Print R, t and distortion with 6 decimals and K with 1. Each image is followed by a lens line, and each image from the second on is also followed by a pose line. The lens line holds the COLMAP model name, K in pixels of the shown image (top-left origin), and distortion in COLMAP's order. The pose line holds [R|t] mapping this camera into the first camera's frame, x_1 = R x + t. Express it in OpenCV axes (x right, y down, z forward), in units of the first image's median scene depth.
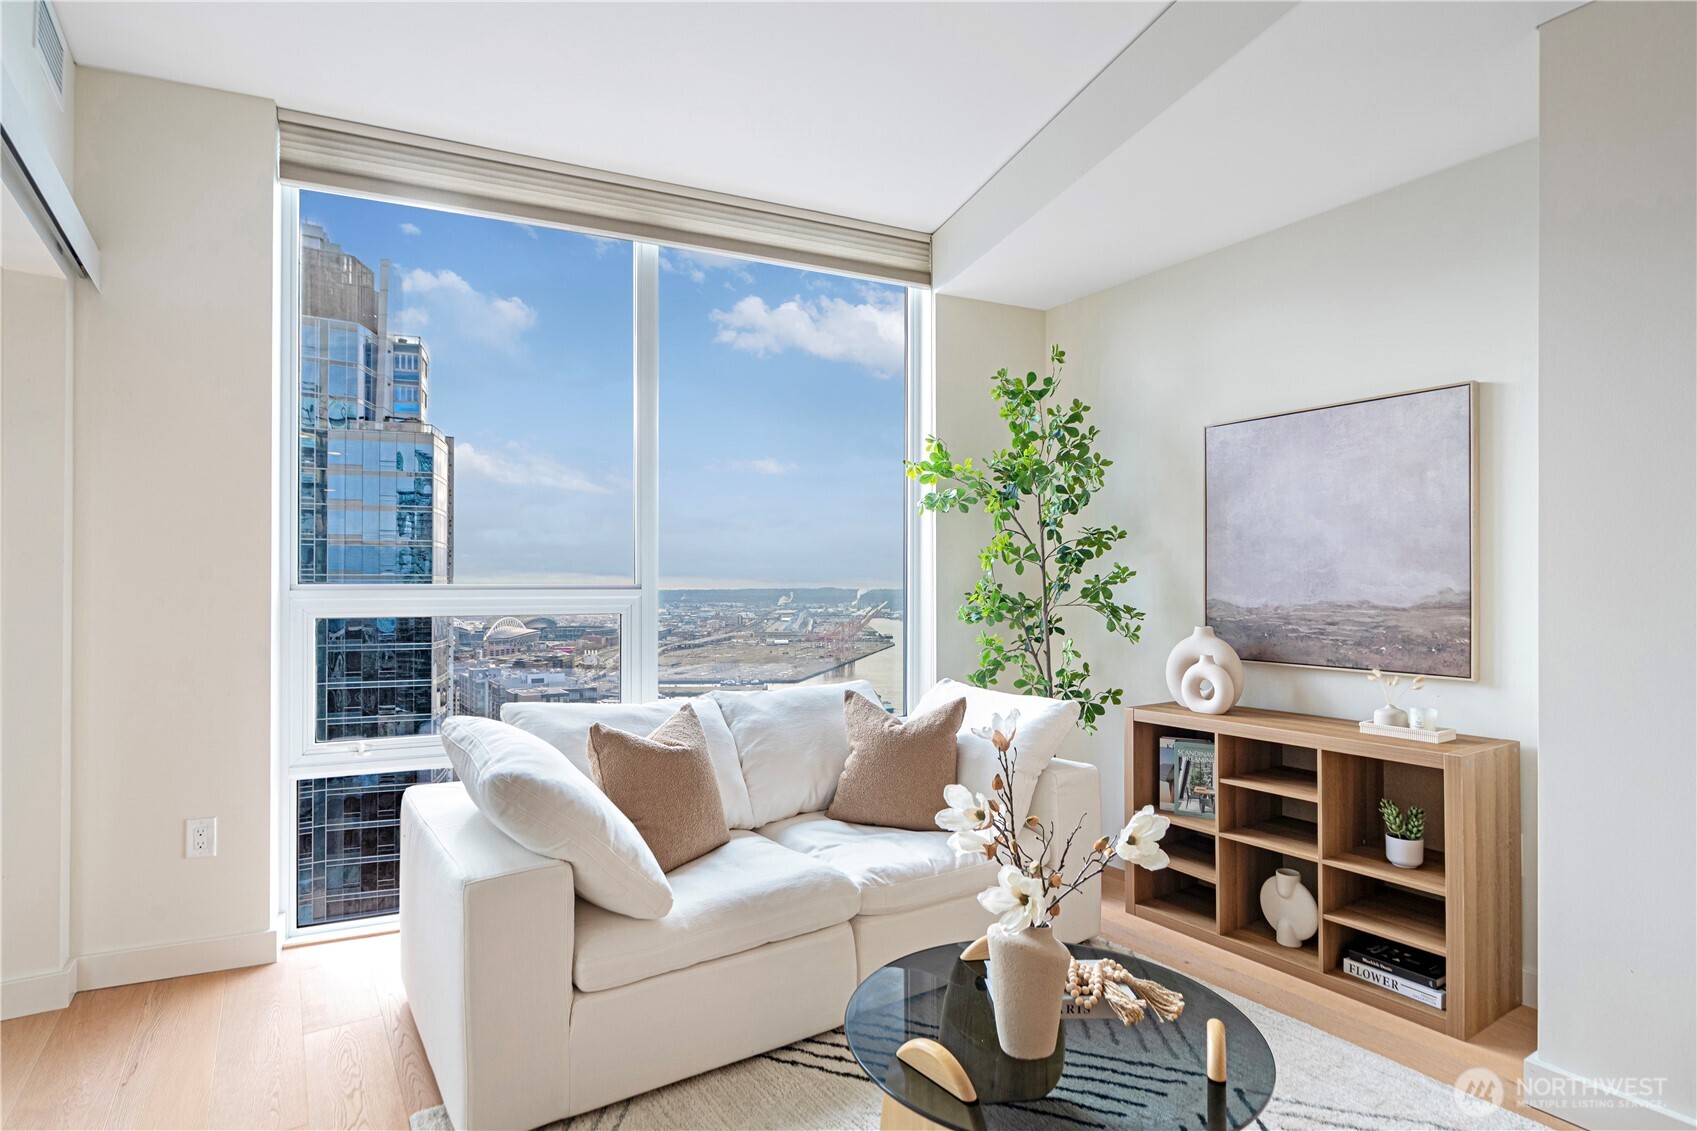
lens RADIAL K [[870.6, 0, 845.7], [0, 870.6, 581.9], [0, 0, 1]] dist [-0.005536, -0.002135]
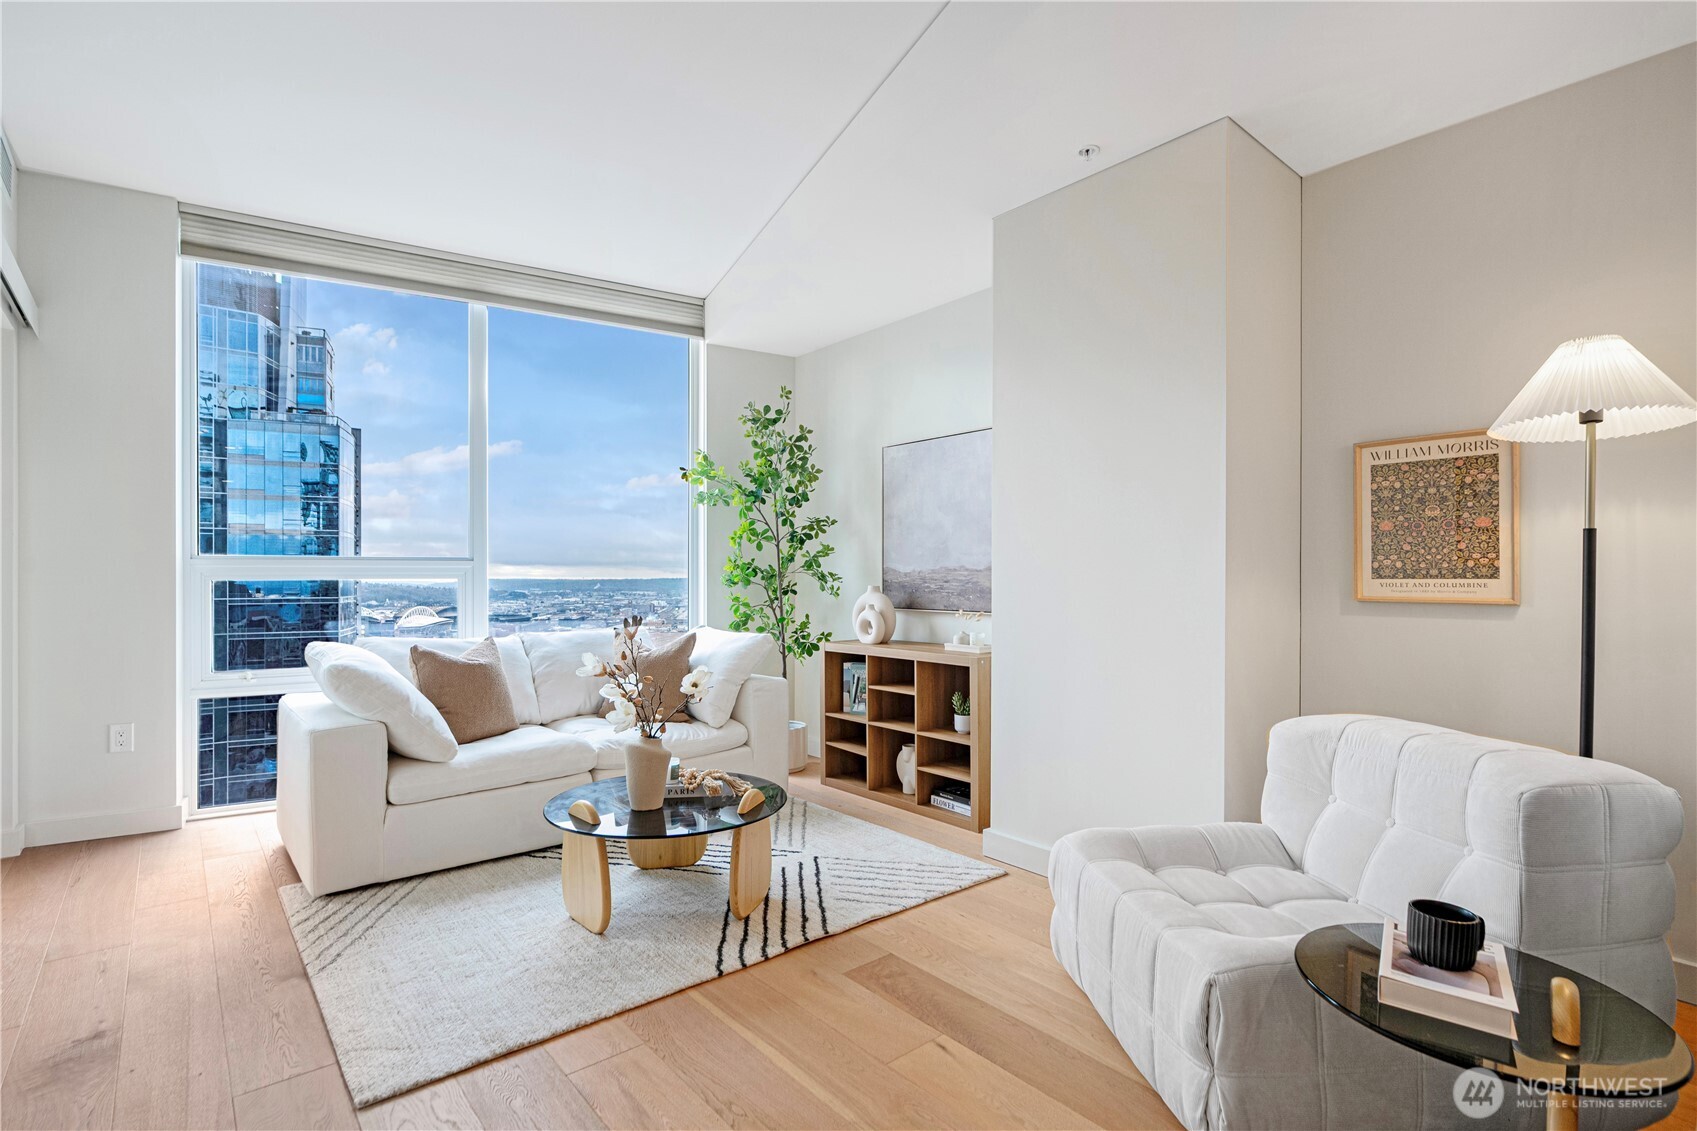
lens RADIAL K [[819.9, 0, 853.5], [0, 819.9, 577.2], [0, 0, 1]] dist [-0.006963, 0.000487]
pose [[0.993336, -0.001563, 0.115246, 0.237802], [0.000872, 0.999981, 0.006053, 0.031427], [-0.115254, -0.005913, 0.993319, -0.381532]]
